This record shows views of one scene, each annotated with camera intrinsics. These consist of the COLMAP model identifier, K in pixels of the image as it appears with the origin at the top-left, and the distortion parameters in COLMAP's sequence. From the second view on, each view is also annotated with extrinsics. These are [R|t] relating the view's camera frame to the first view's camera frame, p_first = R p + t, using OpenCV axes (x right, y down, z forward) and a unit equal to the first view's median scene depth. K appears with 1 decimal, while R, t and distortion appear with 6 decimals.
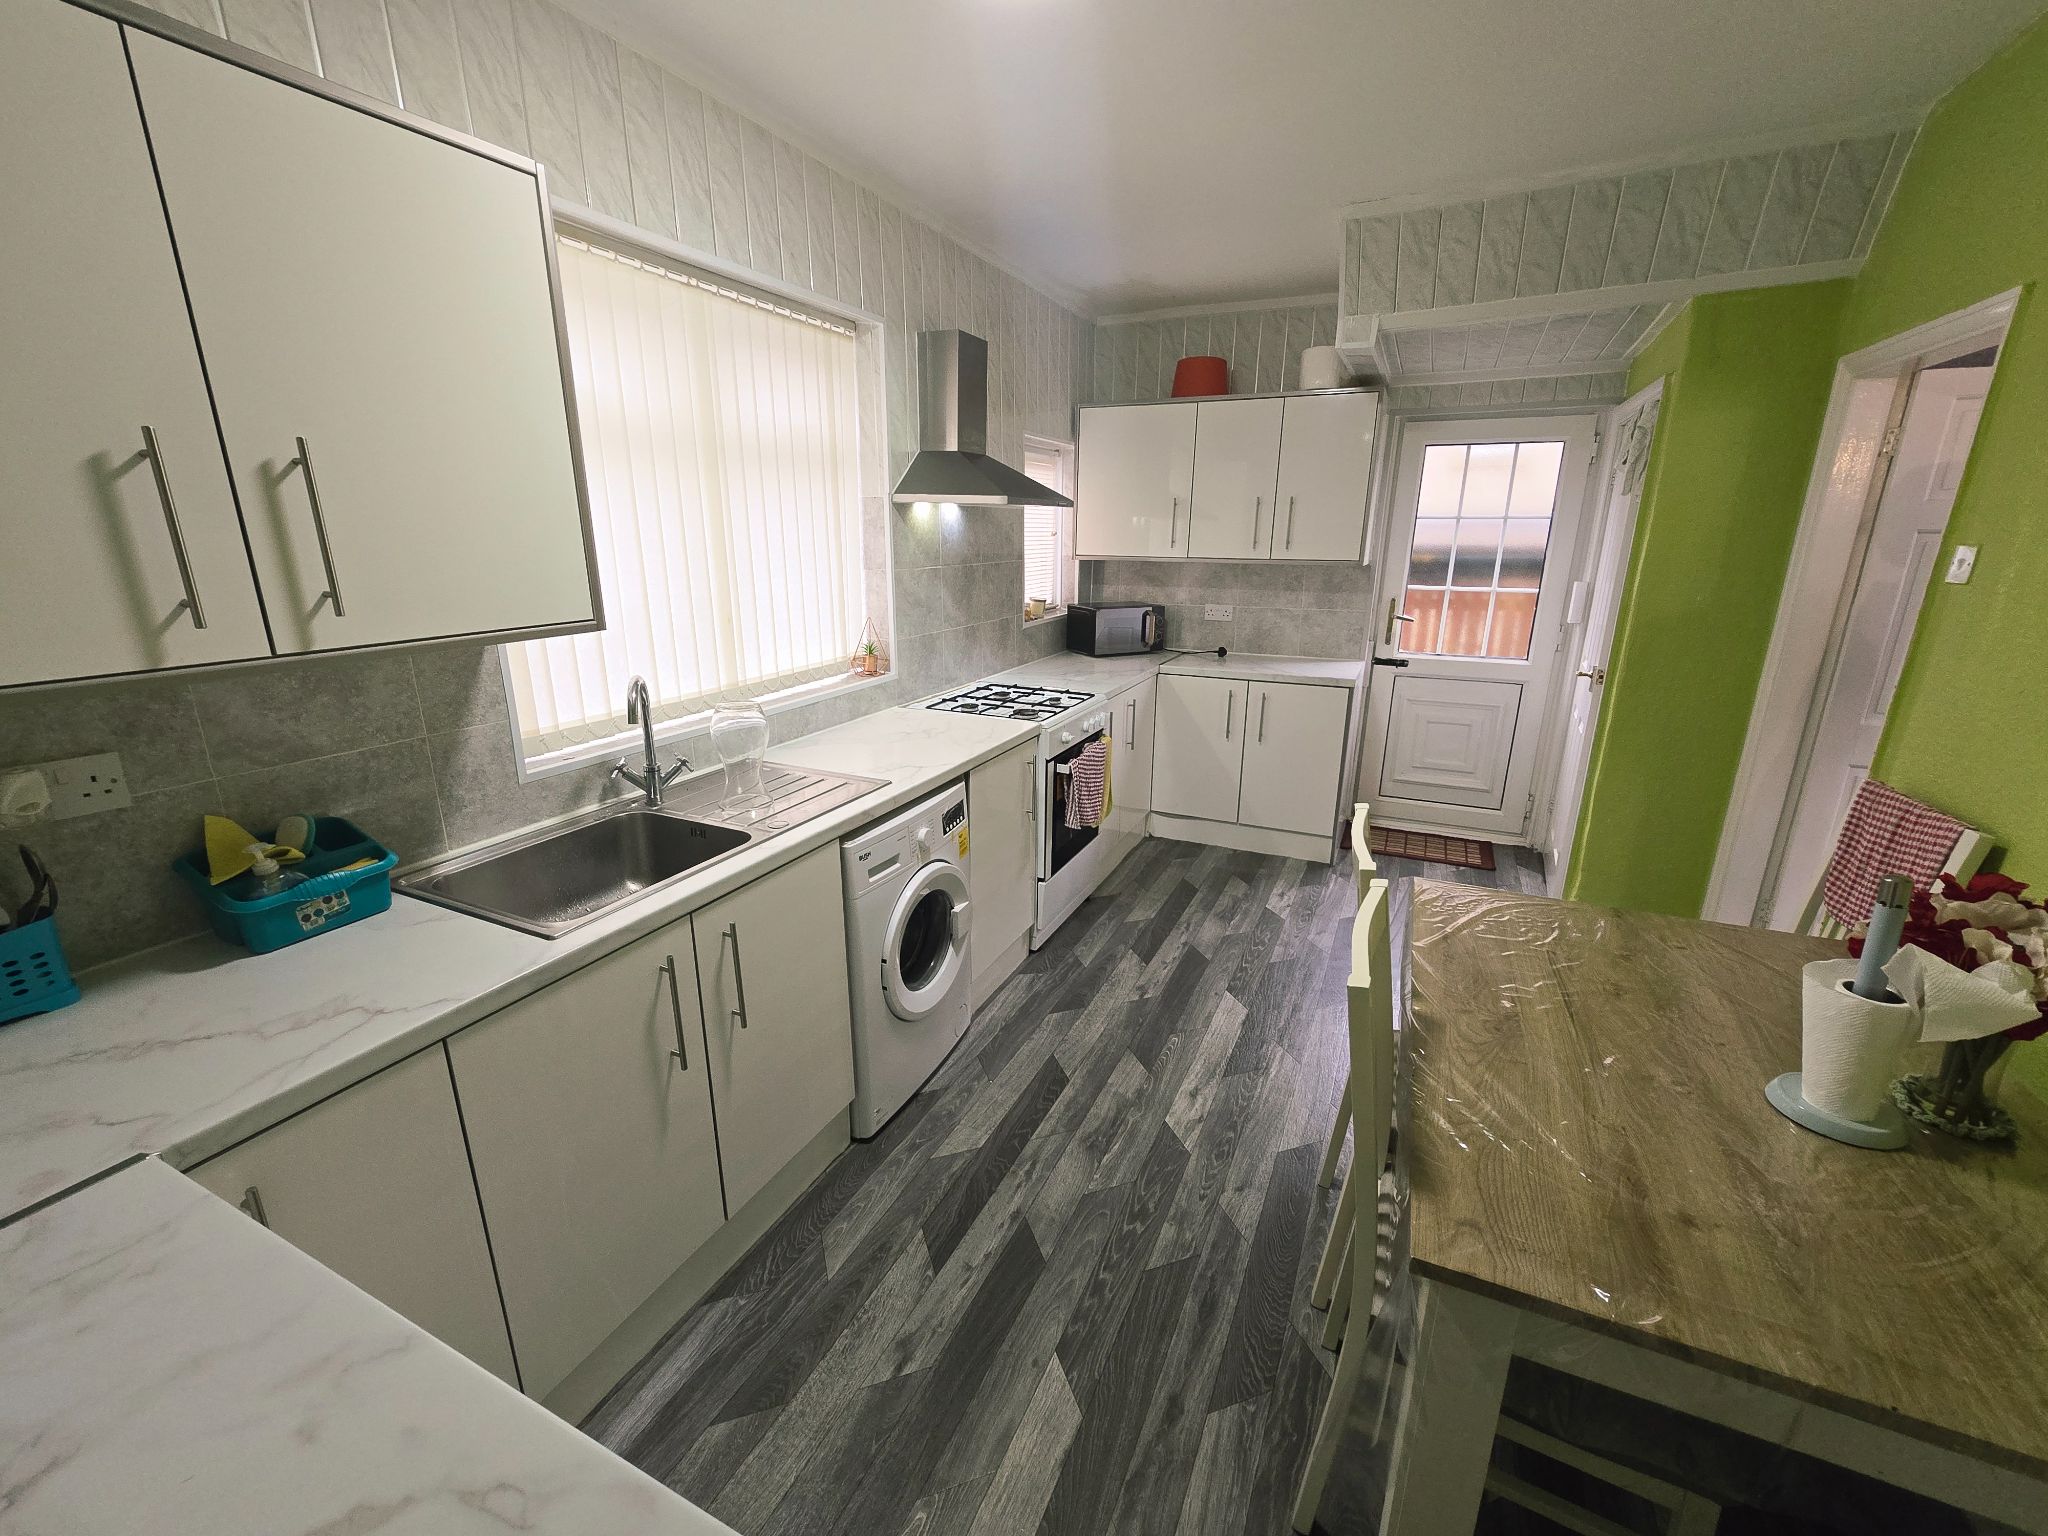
lens RADIAL K [[840.0, 0, 1016.2], [0, 840.0, 783.2], [0, 0, 1]] dist [-0.006006, 0.000584]
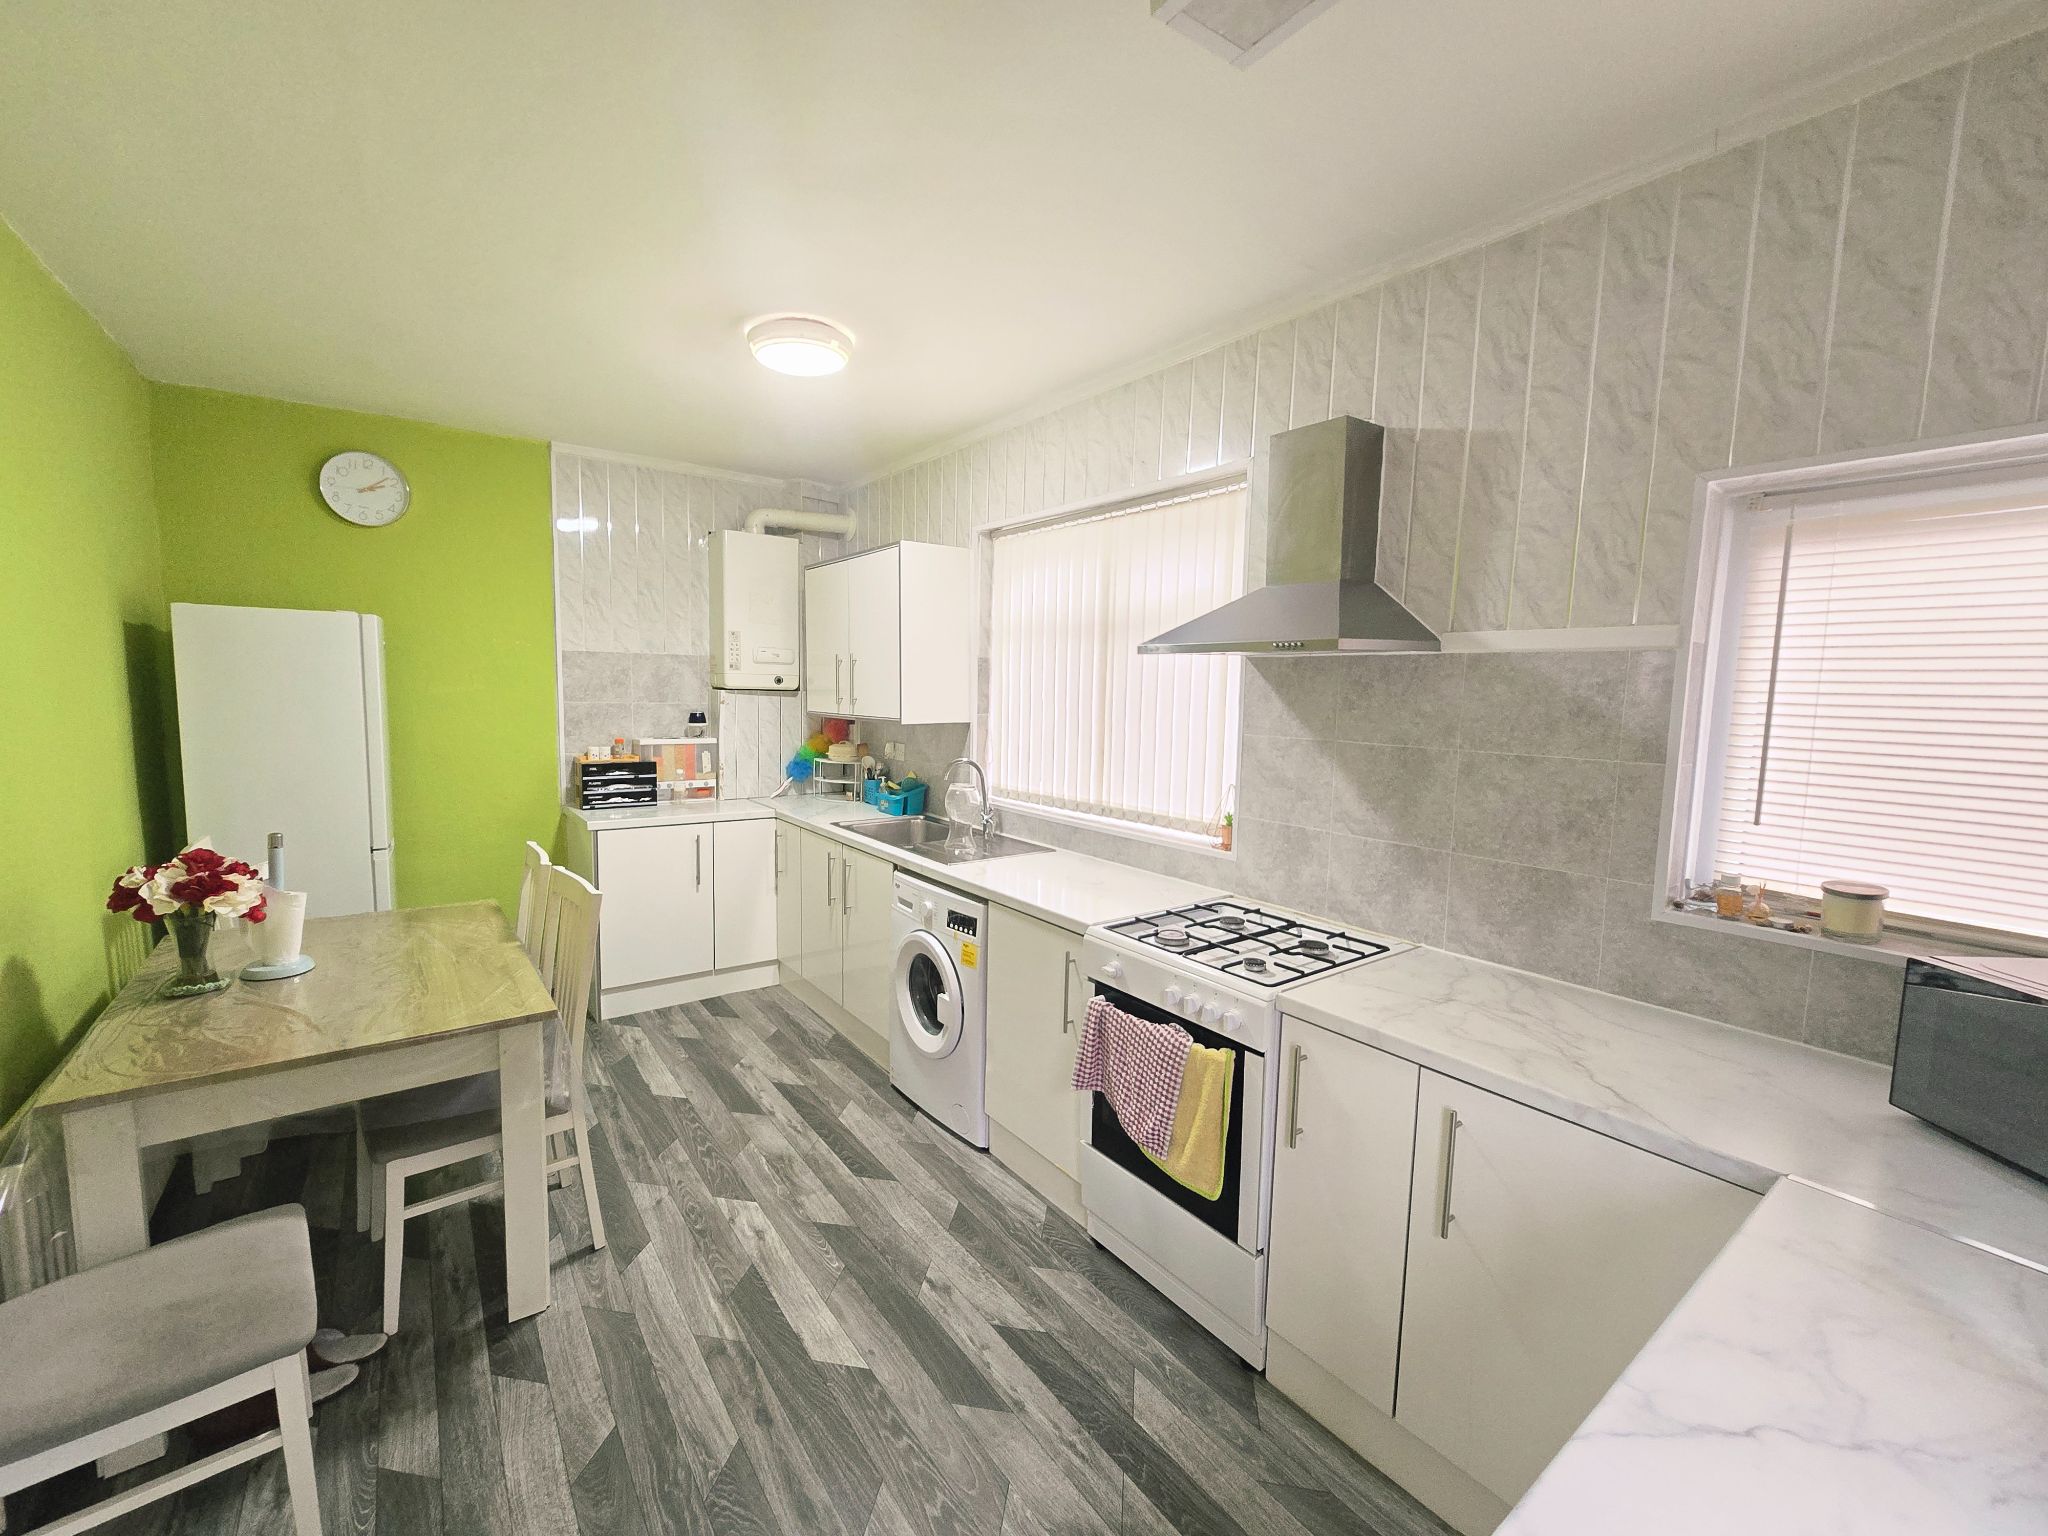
lens RADIAL K [[855.0, 0, 1013.4], [0, 855.0, 778.6], [0, 0, 1]] dist [-0.000545, -0.000493]
pose [[-0.476195, 0.086505, -0.875074, 0.904769], [-0.275131, 0.930527, 0.241707, -0.449047], [0.835189, 0.355860, -0.419313, 1.490327]]
